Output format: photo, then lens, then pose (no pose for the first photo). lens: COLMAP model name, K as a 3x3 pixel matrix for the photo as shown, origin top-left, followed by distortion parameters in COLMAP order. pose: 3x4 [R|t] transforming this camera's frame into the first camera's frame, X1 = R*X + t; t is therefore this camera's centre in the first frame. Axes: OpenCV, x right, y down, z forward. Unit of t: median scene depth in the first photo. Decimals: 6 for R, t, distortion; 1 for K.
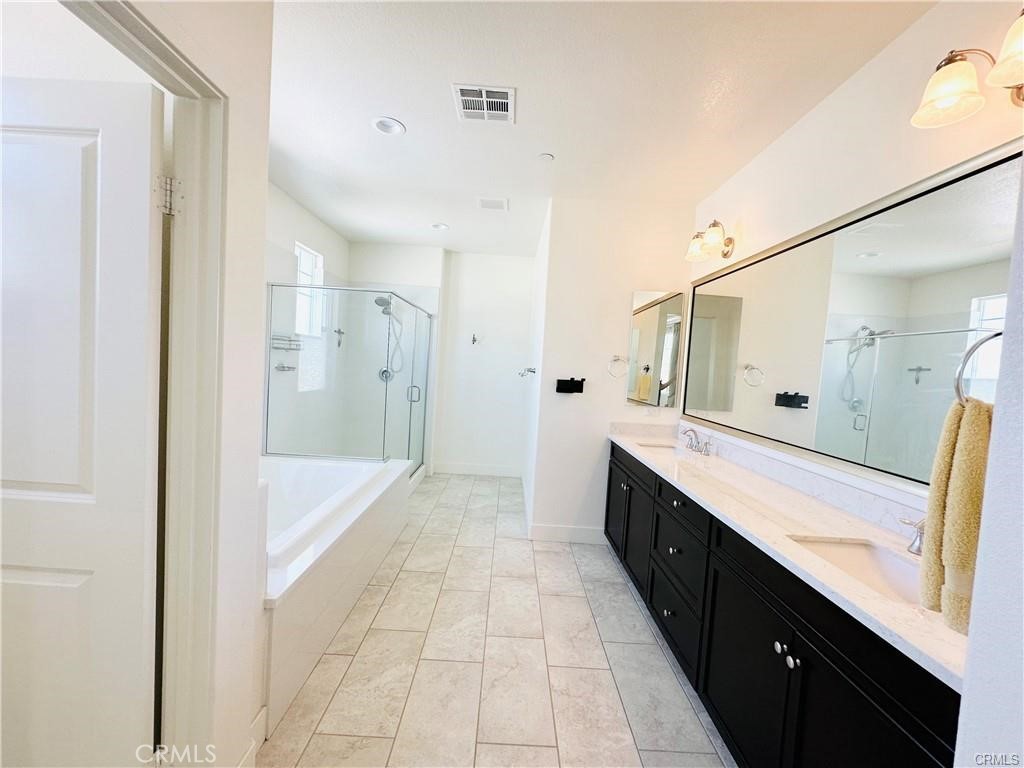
lens RADIAL K [[408.0, 0, 510.7], [0, 408.0, 385.3], [0, 0, 1]] dist [-0.002982, 0.000039]
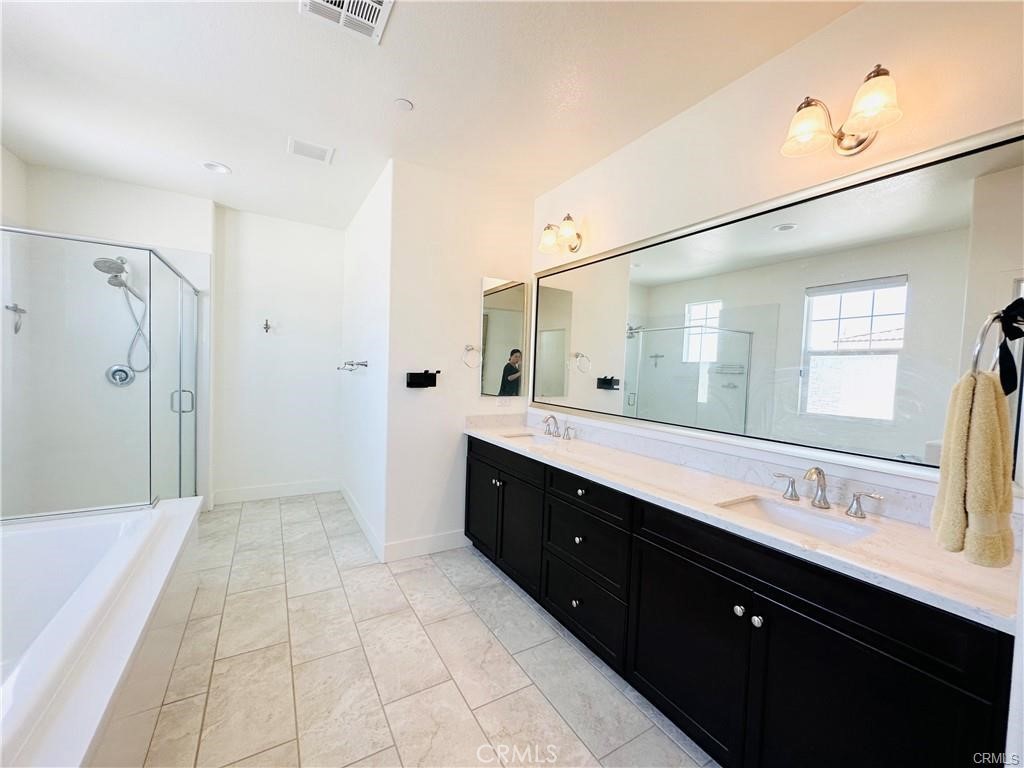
lens RADIAL K [[408.0, 0, 512.2], [0, 408.0, 385.2], [0, 0, 1]] dist [-0.002982, 0.000039]
pose [[0.859696, -0.051413, 0.508213, -0.148247], [0.042582, 0.998672, 0.028998, -0.003920], [-0.509029, -0.003288, 0.860743, 0.148871]]
